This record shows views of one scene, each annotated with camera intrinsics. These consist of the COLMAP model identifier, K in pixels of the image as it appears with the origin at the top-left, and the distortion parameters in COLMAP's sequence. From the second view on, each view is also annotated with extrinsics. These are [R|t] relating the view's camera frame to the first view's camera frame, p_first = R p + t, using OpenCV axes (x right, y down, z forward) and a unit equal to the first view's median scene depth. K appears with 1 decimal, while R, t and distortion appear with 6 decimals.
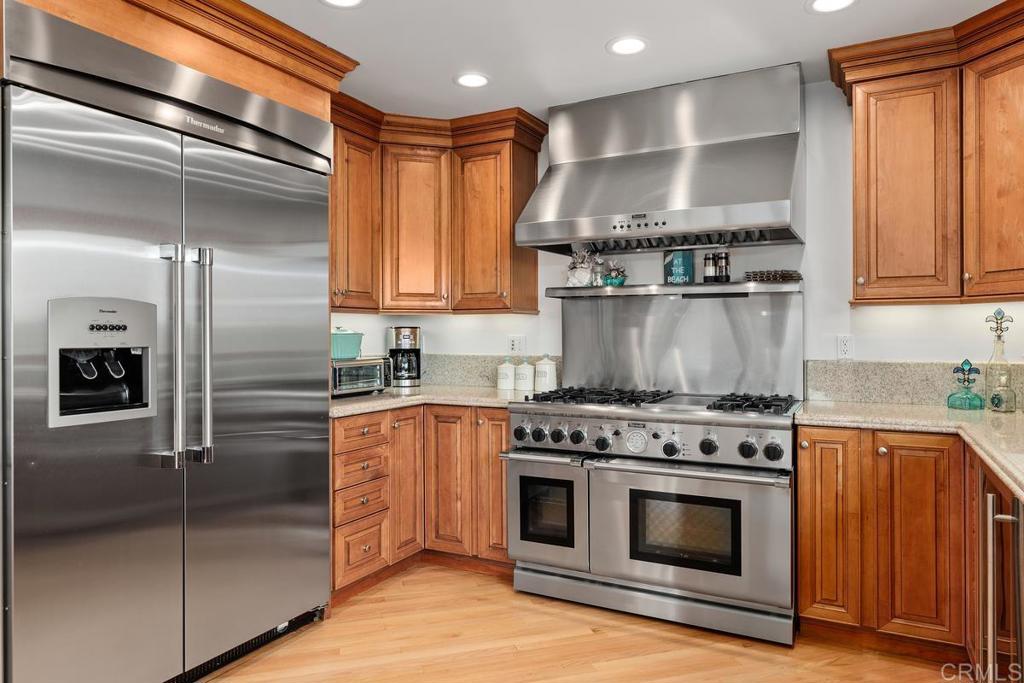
lens RADIAL K [[662.8, 0, 508.7], [0, 662.8, 337.3], [0, 0, 1]] dist [-0.001159, 0.000662]
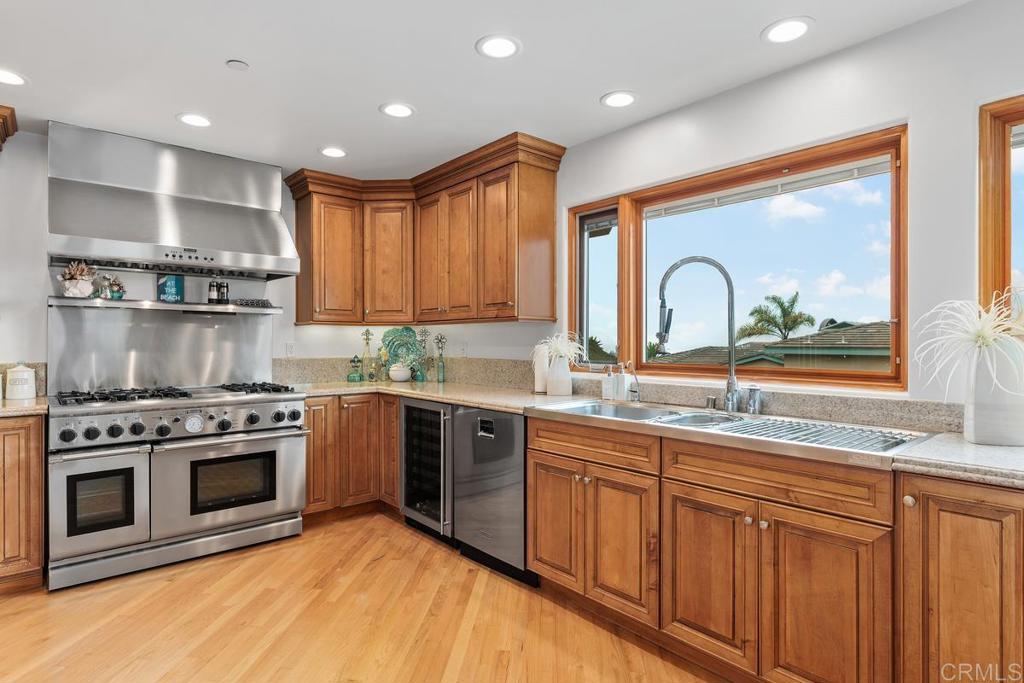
lens RADIAL K [[545.2, 0, 512.0], [0, 545.2, 343.3], [0, 0, 1]] dist [0.000908, 0.000254]
pose [[0.356855, -0.001096, 0.934159, -0.605501], [0.002010, 0.999998, 0.000405, -0.000377], [-0.934158, 0.001733, 0.356857, 0.036989]]
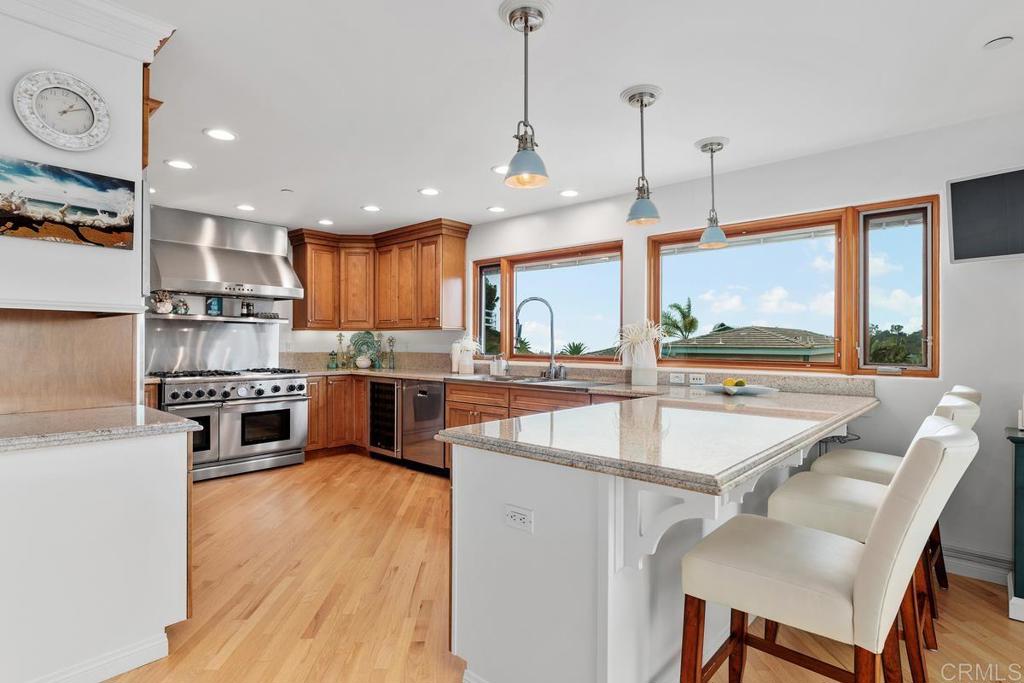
lens RADIAL K [[528.7, 0, 504.7], [0, 528.7, 343.8], [0, 0, 1]] dist [0.018839, 0.000777]
pose [[0.252135, -0.001062, 0.967691, -1.299038], [-0.000797, 0.999999, 0.001305, 0.001621], [-0.967692, -0.001100, 0.252134, -0.259215]]
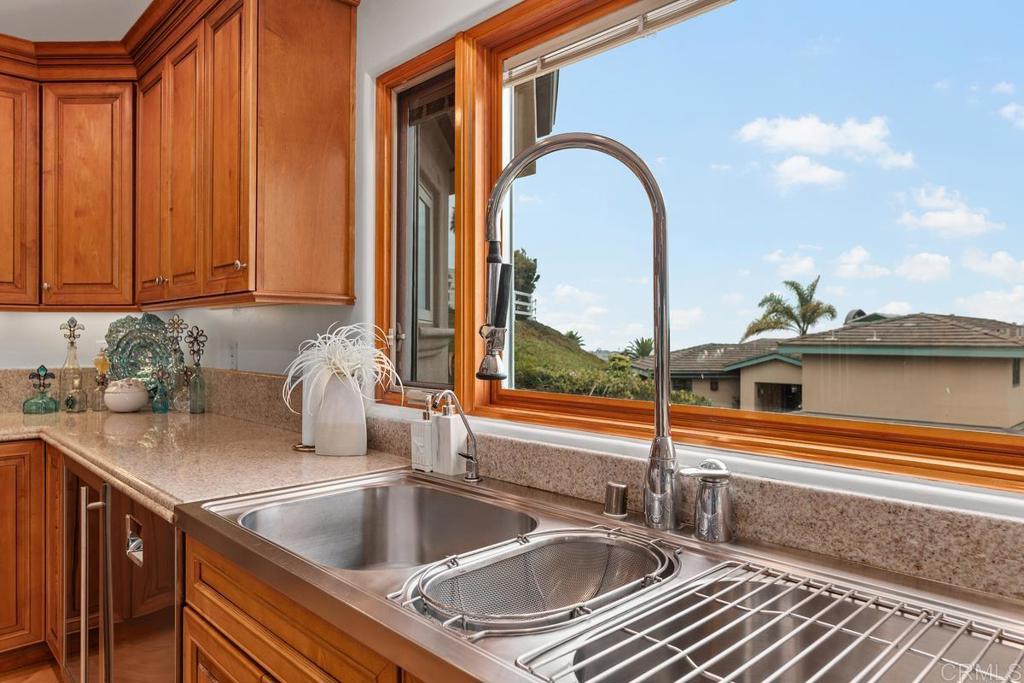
lens RADIAL K [[662.8, 0, 513.6], [0, 662.8, 332.9], [0, 0, 1]] dist [-0.001159, 0.000662]
pose [[0.308319, 0.007896, 0.951250, -0.070240], [0.000324, 0.999965, -0.008406, -0.008404], [-0.951283, 0.002900, 0.308305, -0.023033]]
